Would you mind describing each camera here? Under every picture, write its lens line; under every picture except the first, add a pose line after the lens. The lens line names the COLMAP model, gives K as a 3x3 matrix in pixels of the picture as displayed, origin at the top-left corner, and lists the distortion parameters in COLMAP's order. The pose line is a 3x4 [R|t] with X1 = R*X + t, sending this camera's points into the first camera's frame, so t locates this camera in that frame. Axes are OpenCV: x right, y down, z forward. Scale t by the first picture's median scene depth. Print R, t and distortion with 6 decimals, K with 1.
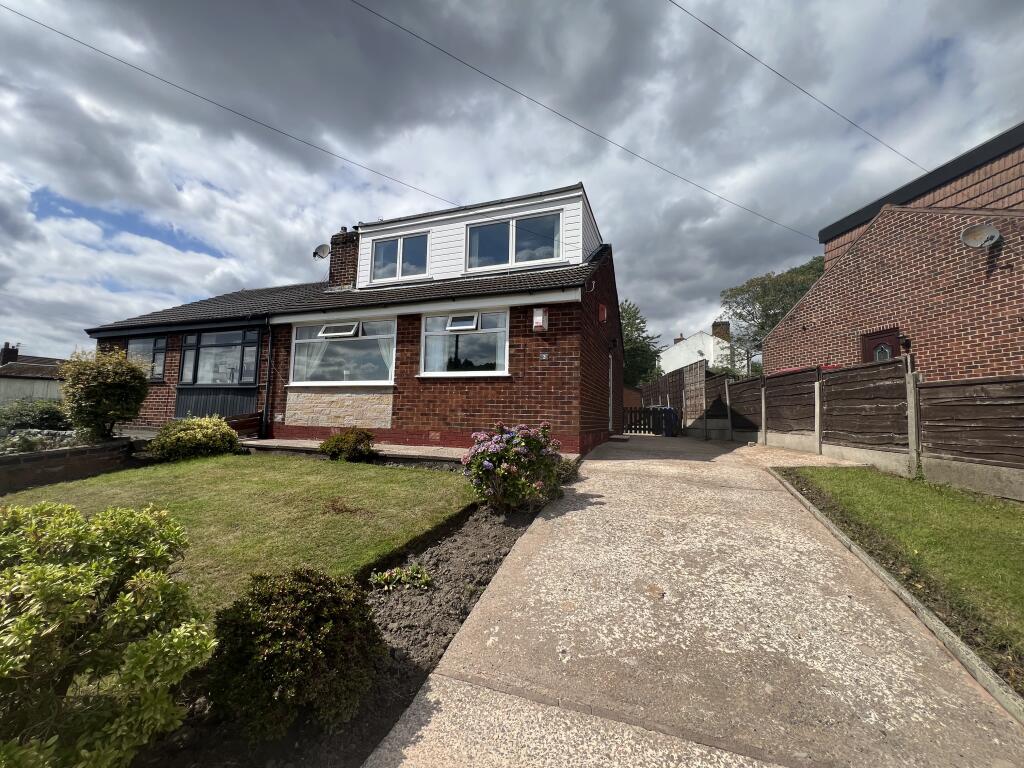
lens RADIAL K [[410.9, 0, 509.4], [0, 410.9, 381.7], [0, 0, 1]] dist [0.000026, -0.000130]
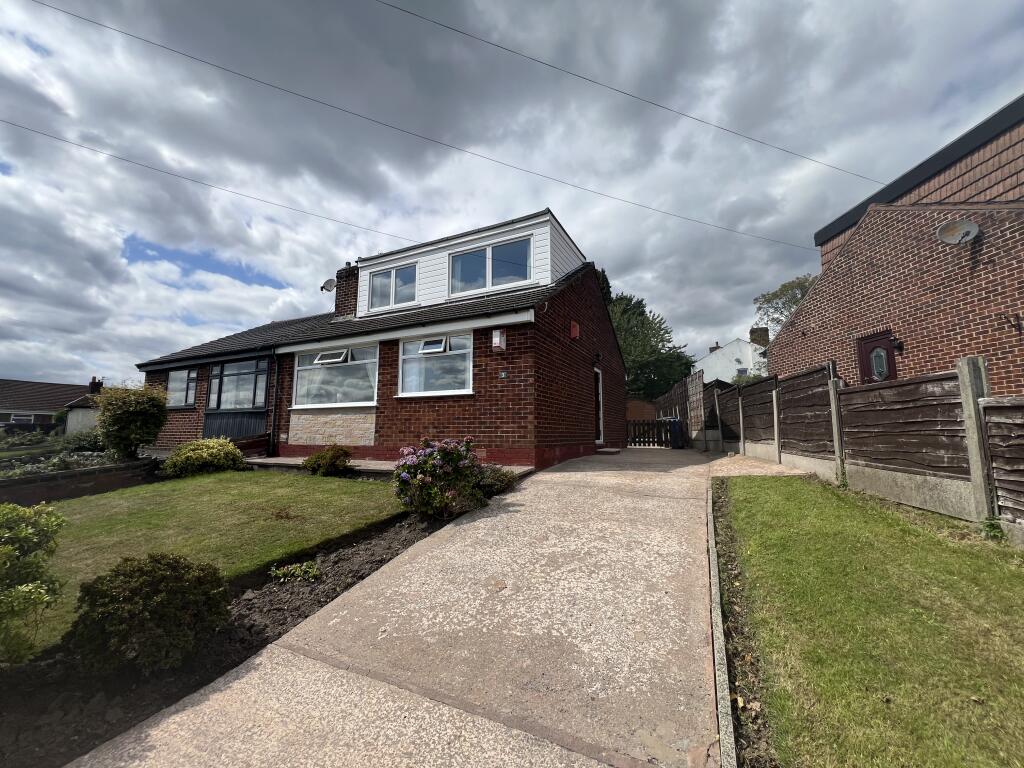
lens RADIAL K [[410.9, 0, 509.4], [0, 410.9, 381.7], [0, 0, 1]] dist [0.000026, -0.000130]
pose [[0.993814, -0.034942, -0.105418, 0.192516], [0.030891, 0.998729, -0.039822, -0.000366], [0.106676, 0.036320, 0.993630, -0.048797]]
